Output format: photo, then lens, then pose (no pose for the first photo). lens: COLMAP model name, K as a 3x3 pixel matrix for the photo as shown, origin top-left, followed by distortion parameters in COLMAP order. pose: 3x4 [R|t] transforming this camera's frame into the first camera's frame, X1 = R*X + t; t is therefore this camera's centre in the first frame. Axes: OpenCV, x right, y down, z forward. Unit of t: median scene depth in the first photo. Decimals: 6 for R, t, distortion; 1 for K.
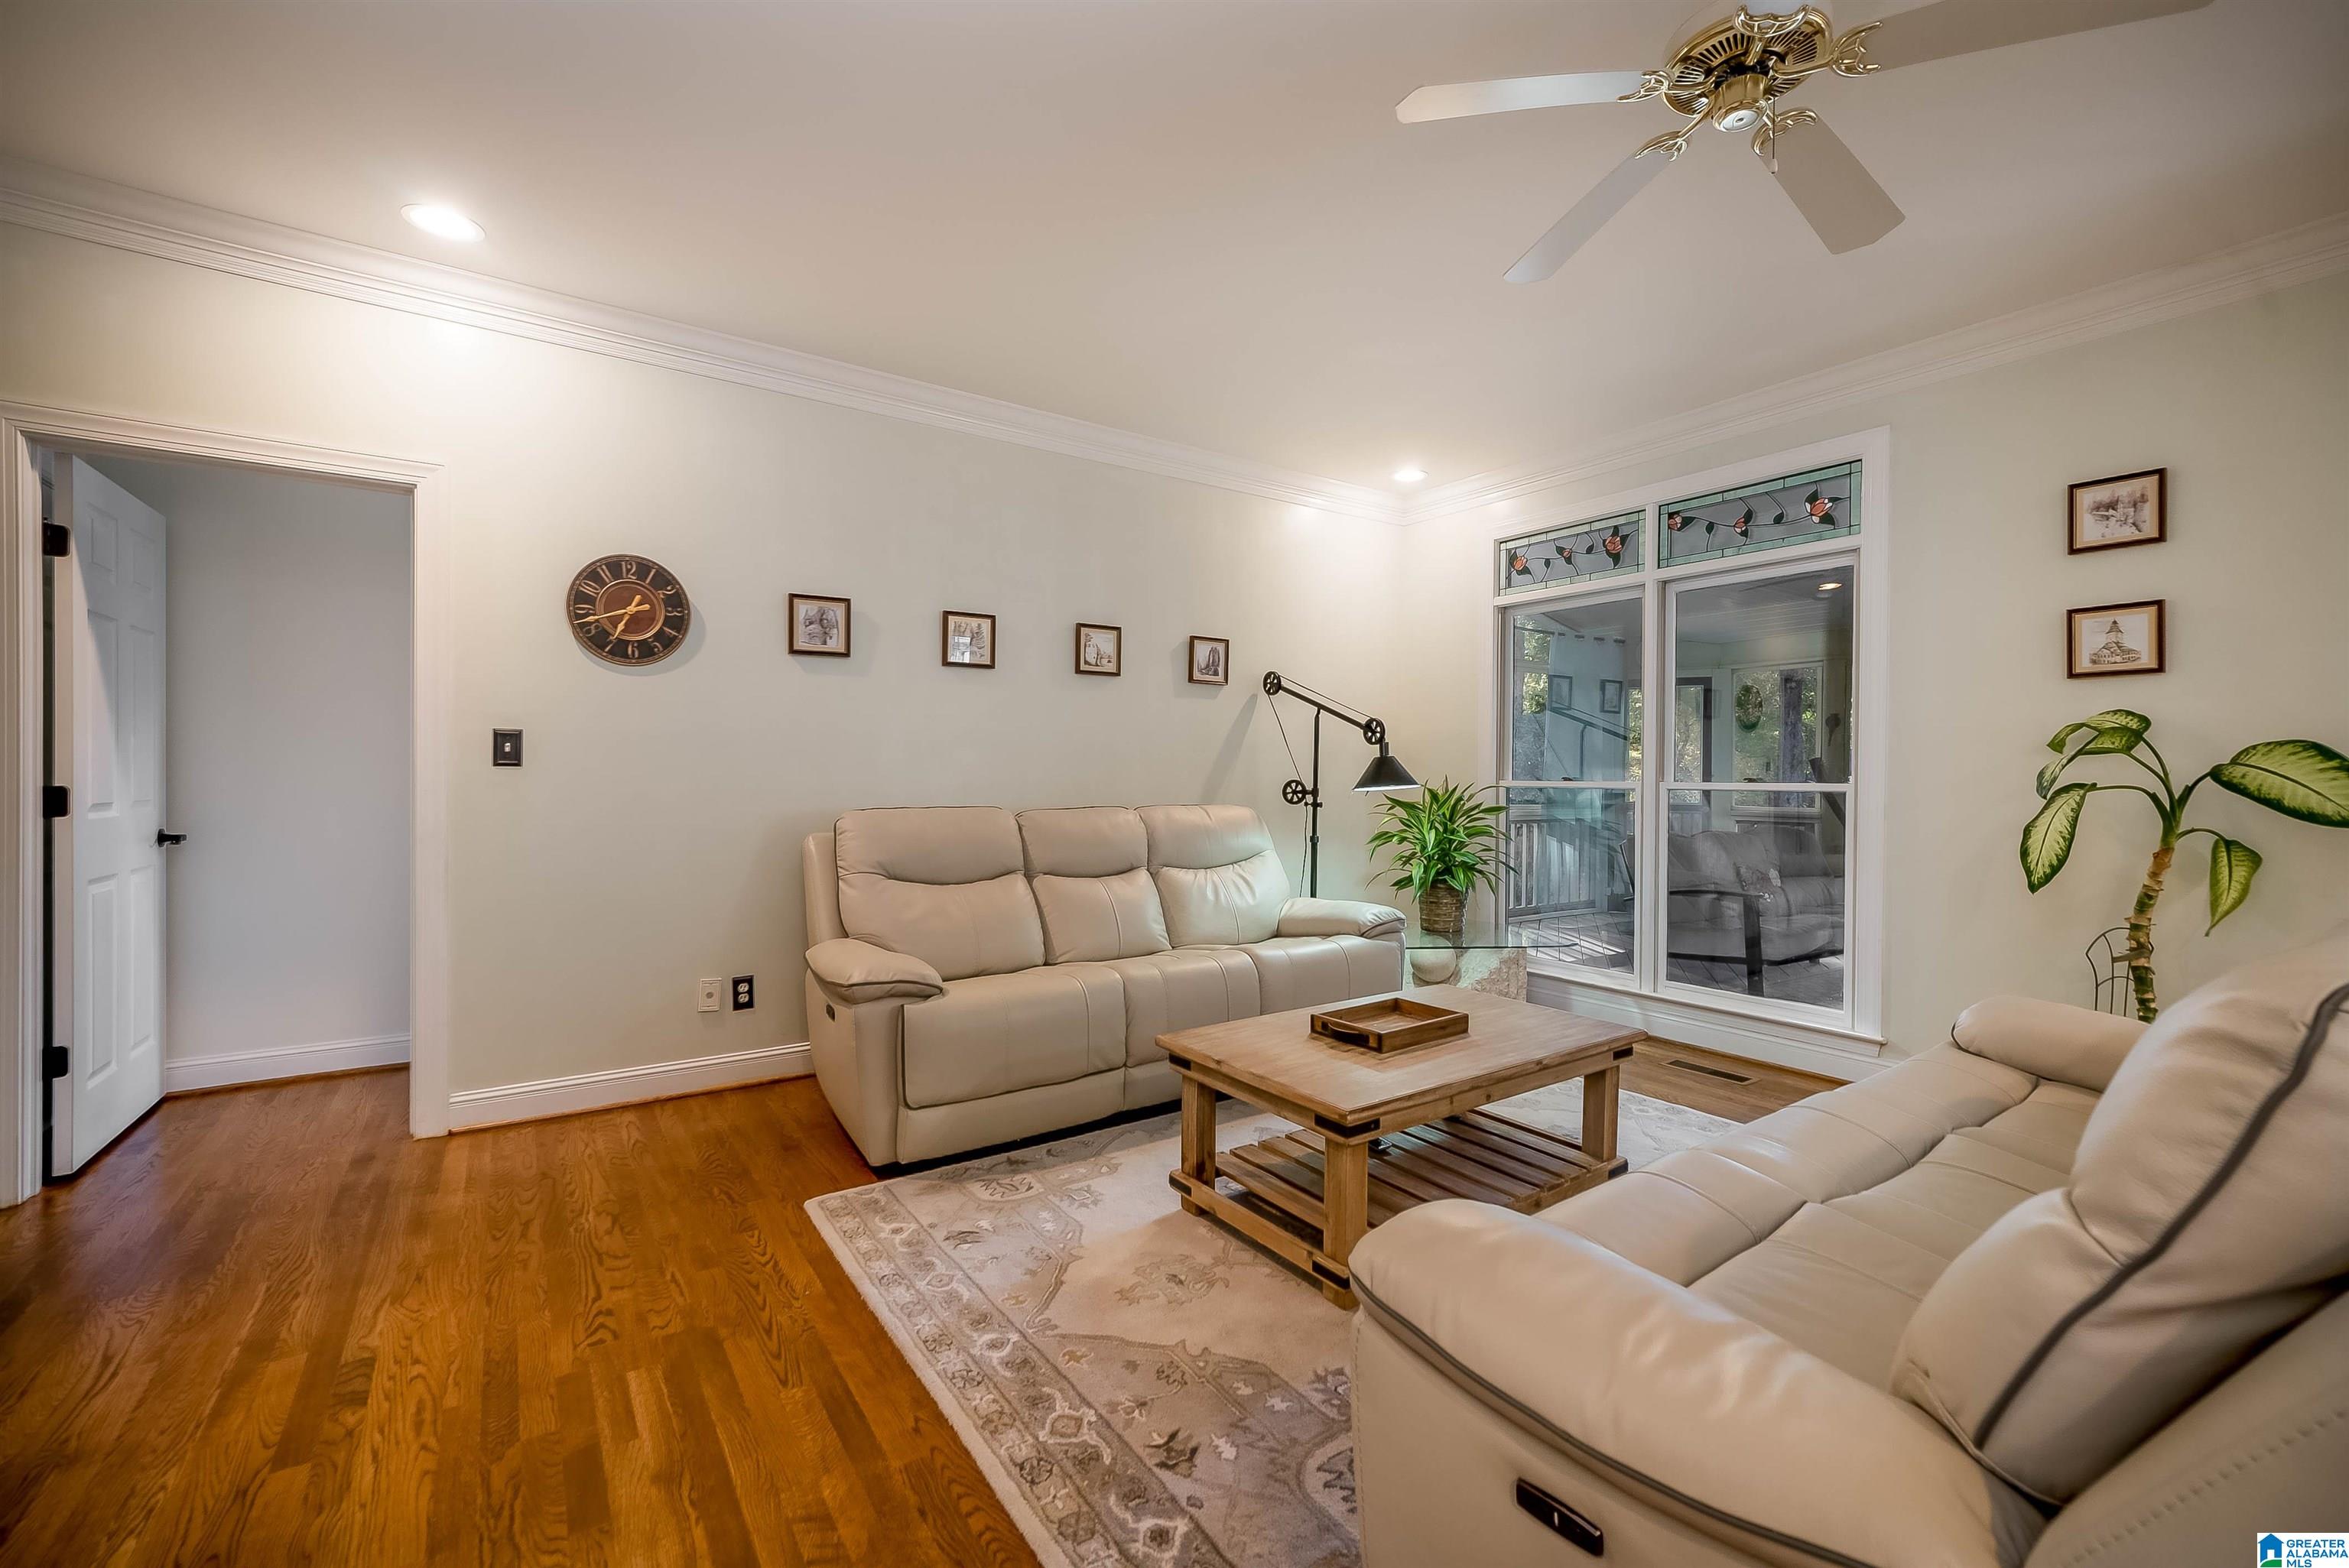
lens RADIAL K [[952.4, 0, 1167.4], [0, 952.4, 782.0], [0, 0, 1]] dist [0.000267, -0.000010]
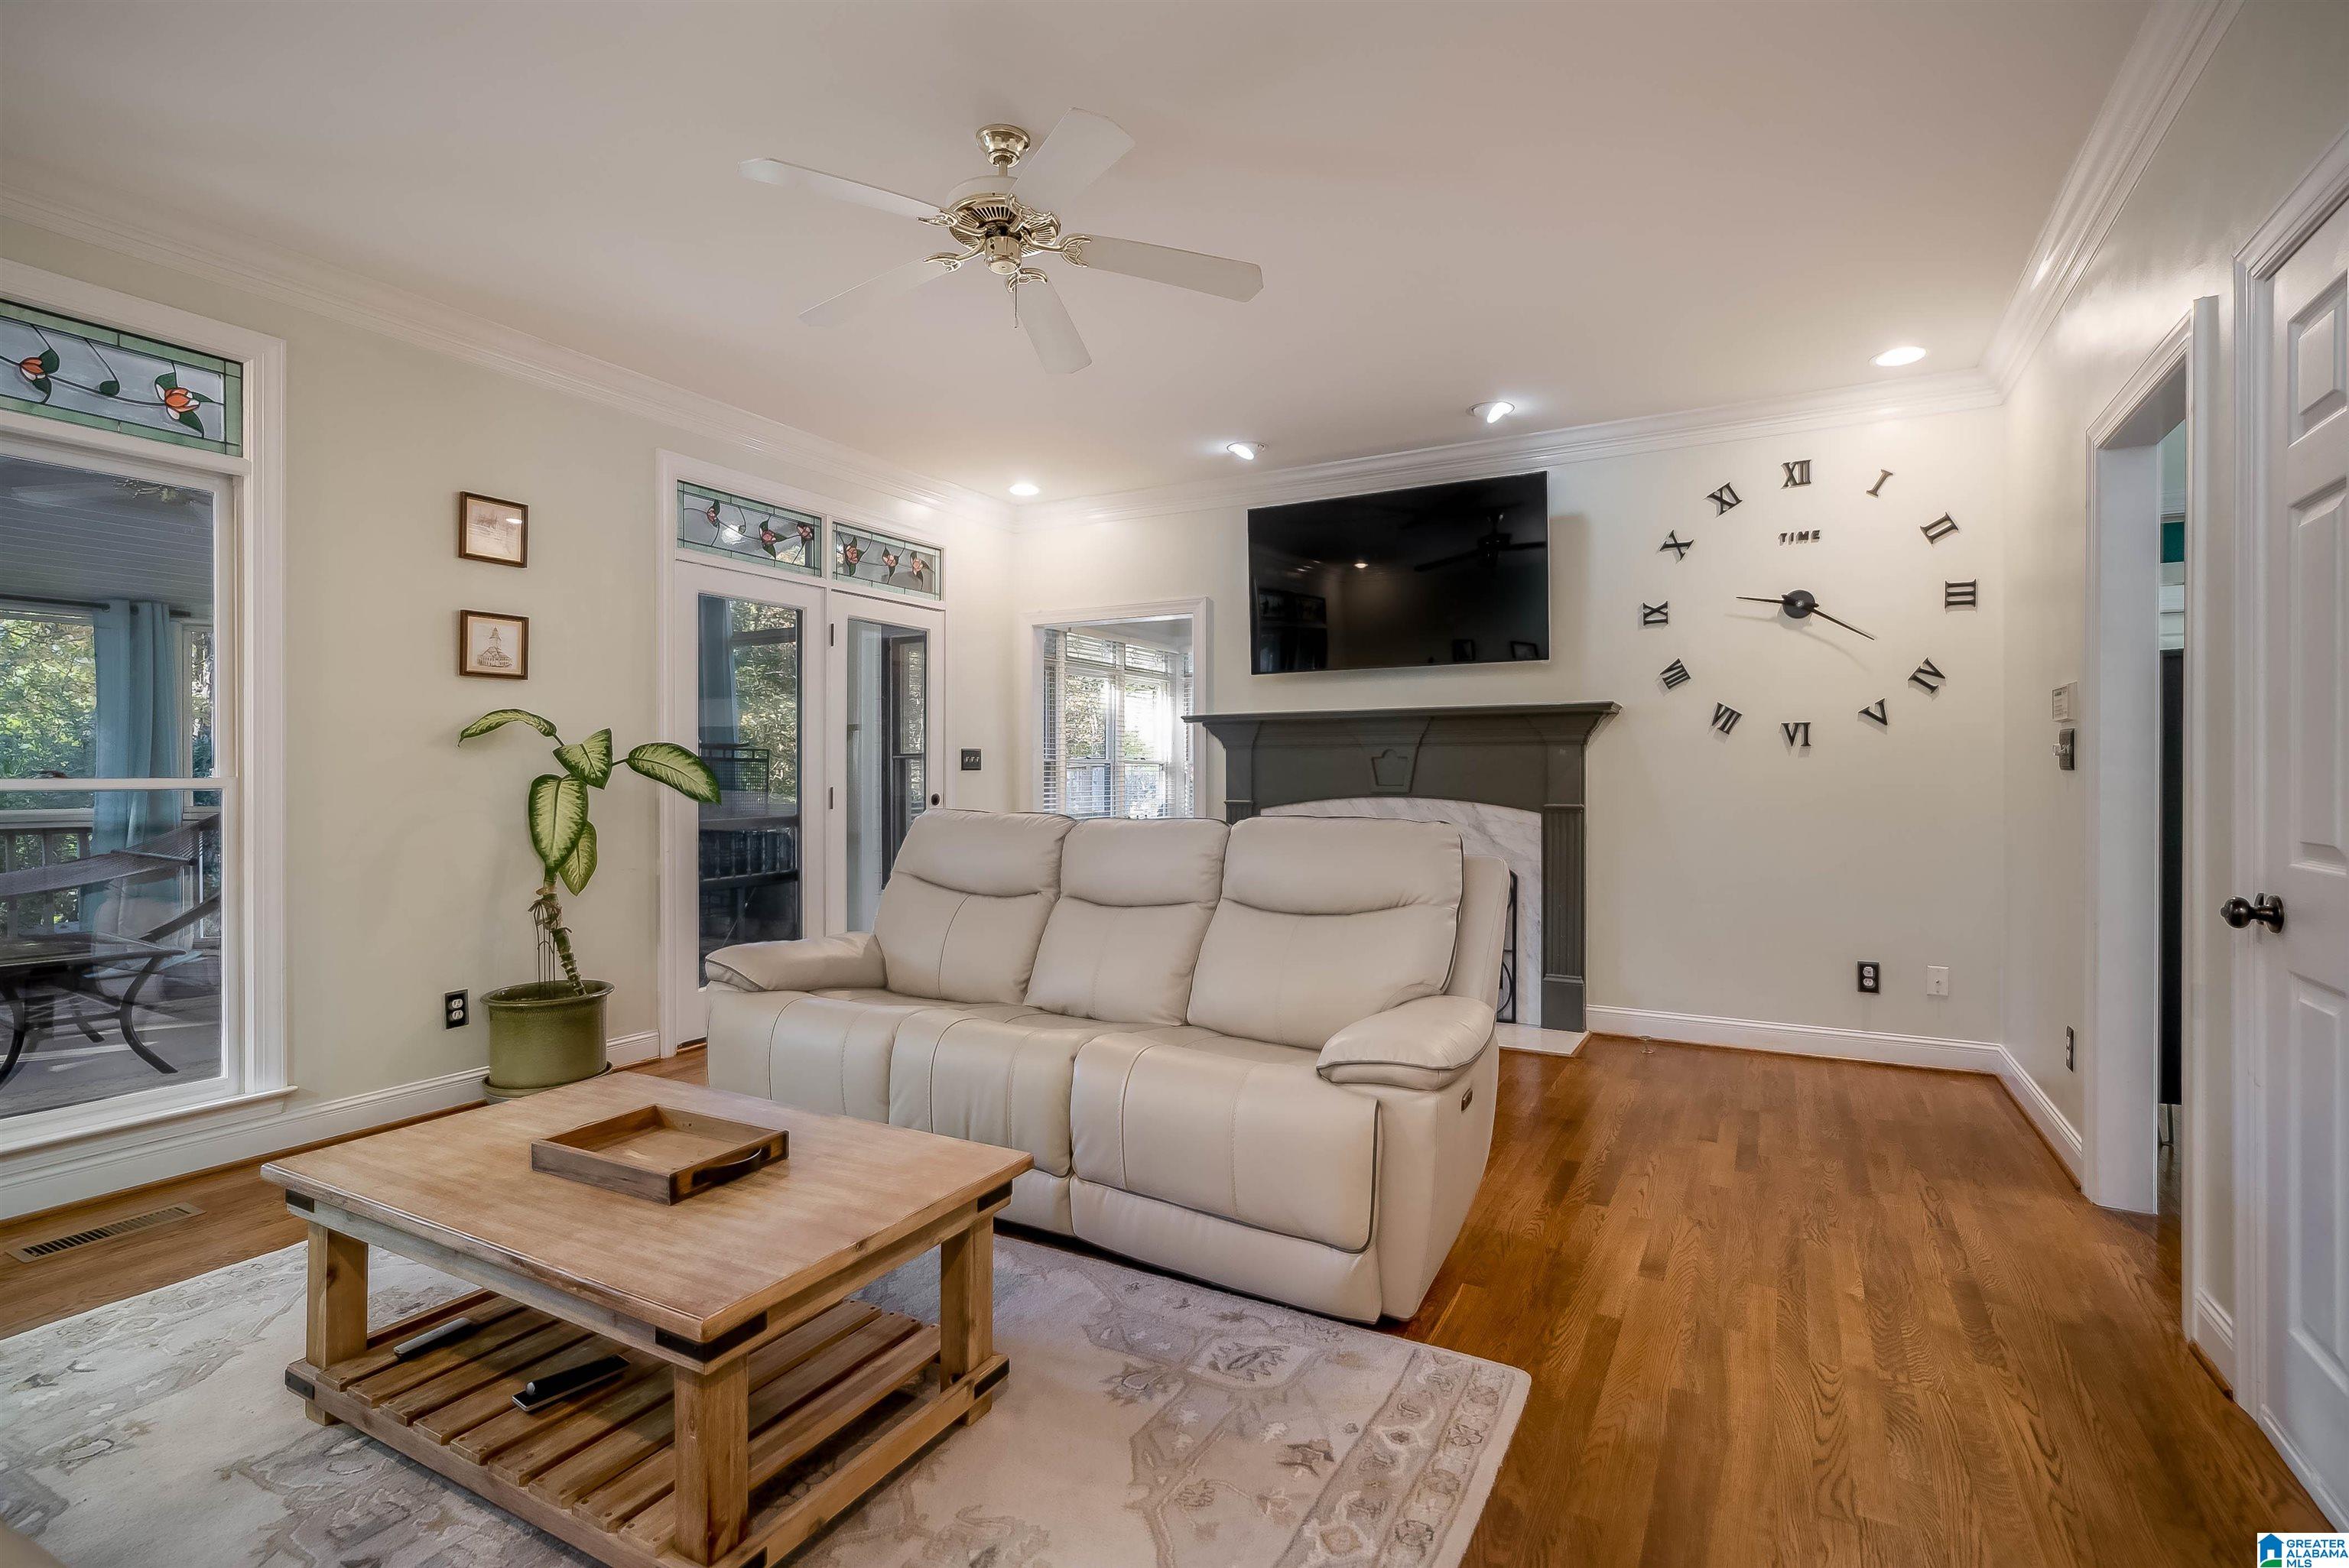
lens RADIAL K [[1091.6, 0, 1168.1], [0, 1091.6, 774.3], [0, 0, 1]] dist [-0.004616, -0.000303]
pose [[-0.436886, -0.007865, 0.899482, -0.599173], [0.004042, 0.999935, 0.010707, -0.011039], [-0.899508, 0.008314, -0.436826, 1.030326]]
